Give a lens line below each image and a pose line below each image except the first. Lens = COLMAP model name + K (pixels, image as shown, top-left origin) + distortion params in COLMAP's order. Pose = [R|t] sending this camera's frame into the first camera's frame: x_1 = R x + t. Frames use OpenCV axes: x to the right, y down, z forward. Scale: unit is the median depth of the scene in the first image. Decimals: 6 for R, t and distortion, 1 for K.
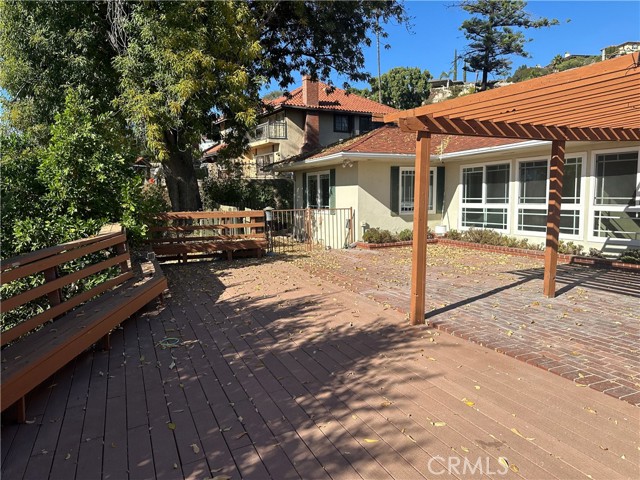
lens RADIAL K [[449.0, 0, 323.4], [0, 449.0, 236.3], [0, 0, 1]] dist [0.034857, -0.035480]
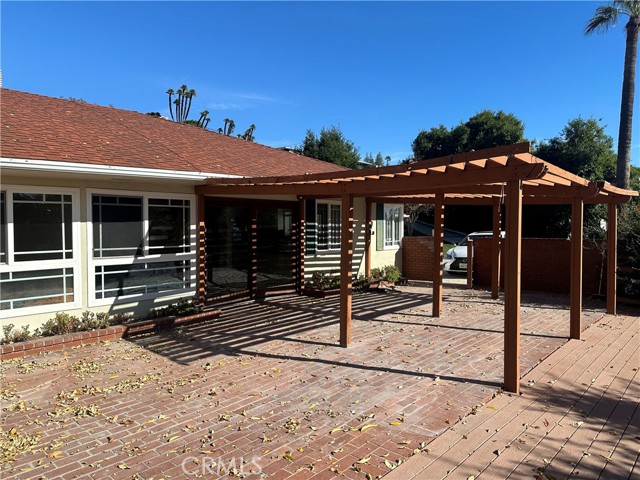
lens RADIAL K [[449.0, 0, 314.3], [0, 449.0, 242.0], [0, 0, 1]] dist [0.034857, -0.035480]
pose [[-0.389283, -0.009333, 0.921071, -0.269417], [0.103271, 0.993202, 0.053710, -0.105819], [-0.915311, 0.116029, -0.385673, 1.006744]]
